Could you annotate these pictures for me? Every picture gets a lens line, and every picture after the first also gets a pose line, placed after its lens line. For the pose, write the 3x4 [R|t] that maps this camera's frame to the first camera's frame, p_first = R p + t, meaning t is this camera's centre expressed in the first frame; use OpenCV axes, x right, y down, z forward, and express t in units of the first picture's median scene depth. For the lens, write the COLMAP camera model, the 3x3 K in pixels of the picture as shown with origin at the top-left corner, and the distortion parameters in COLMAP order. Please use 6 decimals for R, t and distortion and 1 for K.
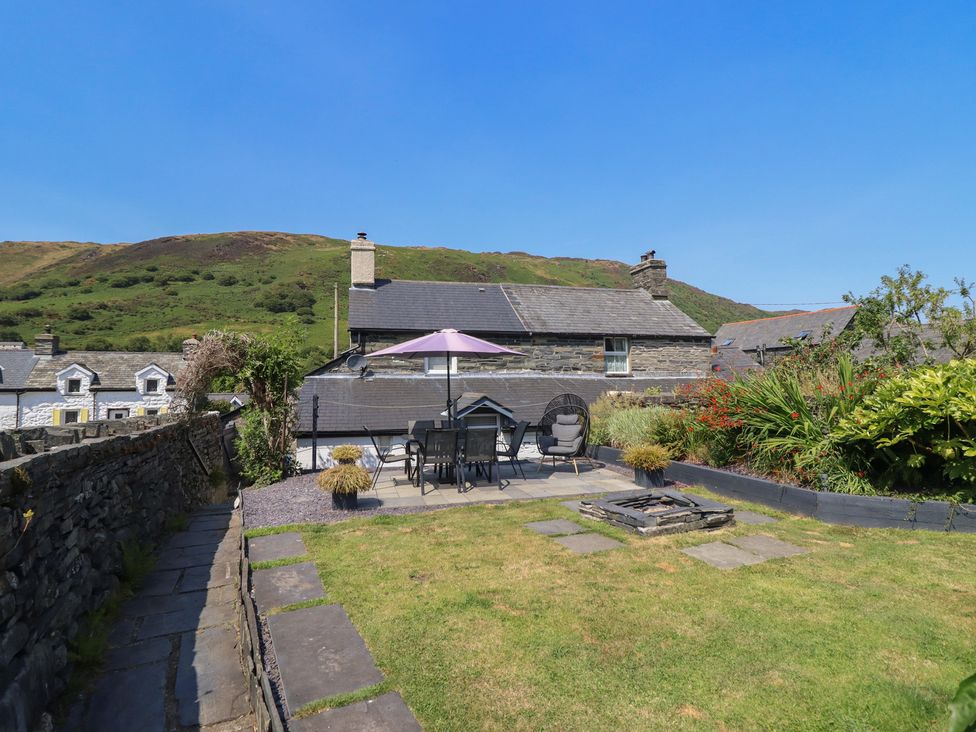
lens RADIAL K [[505.2, 0, 489.3], [0, 505.2, 354.8], [0, 0, 1]] dist [-0.000342, -0.014572]
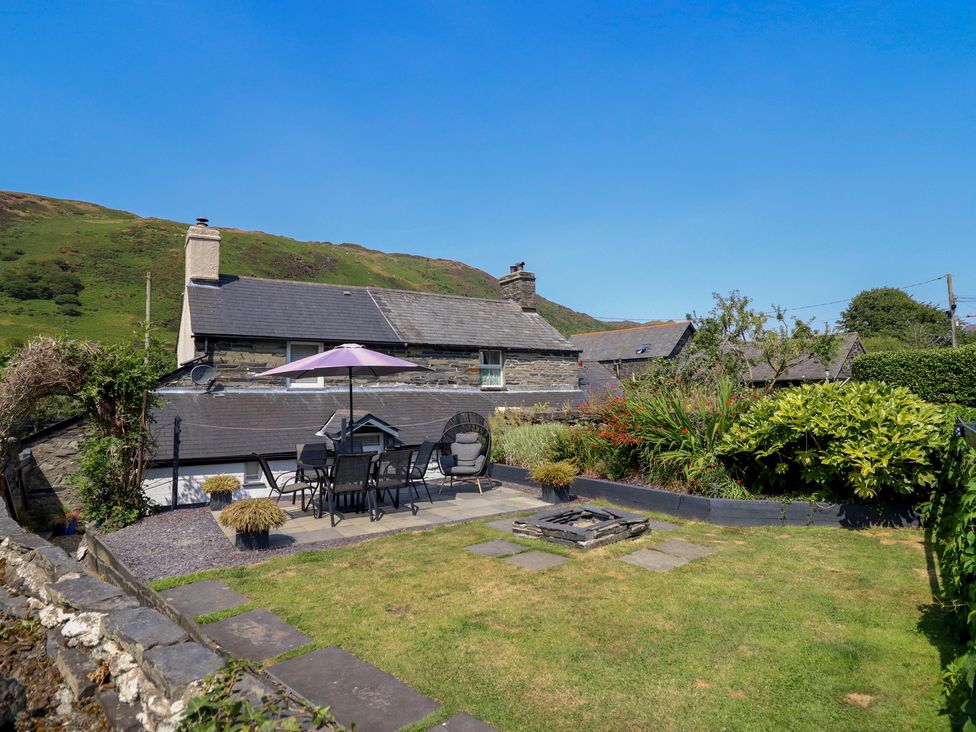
lens RADIAL K [[555.9, 0, 490.5], [0, 555.9, 354.6], [0, 0, 1]] dist [0.005310, -0.016538]
pose [[0.953213, 0.019202, 0.301690, -0.077034], [-0.015735, 0.999779, -0.013919, -0.011275], [-0.301891, 0.008521, 0.953304, -0.022940]]
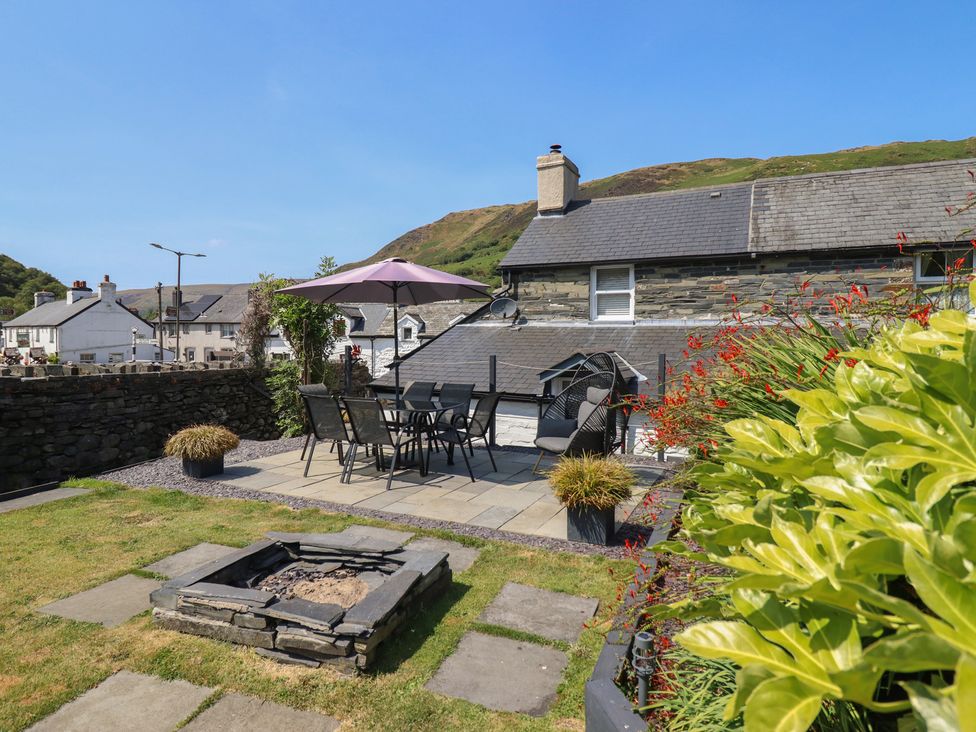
lens RADIAL K [[567.4, 0, 489.6], [0, 567.4, 354.2], [0, 0, 1]] dist [0.005759, -0.016121]
pose [[0.754760, 0.031462, -0.655246, 0.294340], [0.030479, 0.996089, 0.082935, 0.011758], [0.655293, -0.082567, 0.750849, 0.247497]]
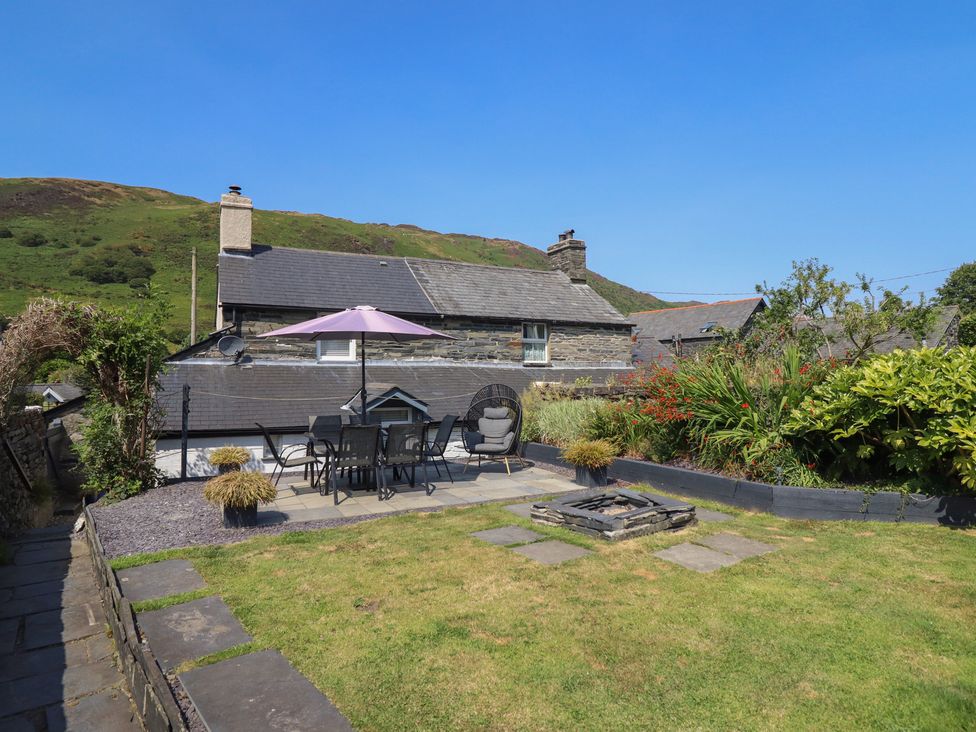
lens RADIAL K [[567.4, 0, 489.6], [0, 567.4, 354.2], [0, 0, 1]] dist [0.005759, -0.016121]
pose [[0.979293, 0.013871, 0.201970, -0.034708], [-0.018015, 0.999663, 0.018694, 0.004071], [-0.201643, -0.021945, 0.979213, 0.019881]]
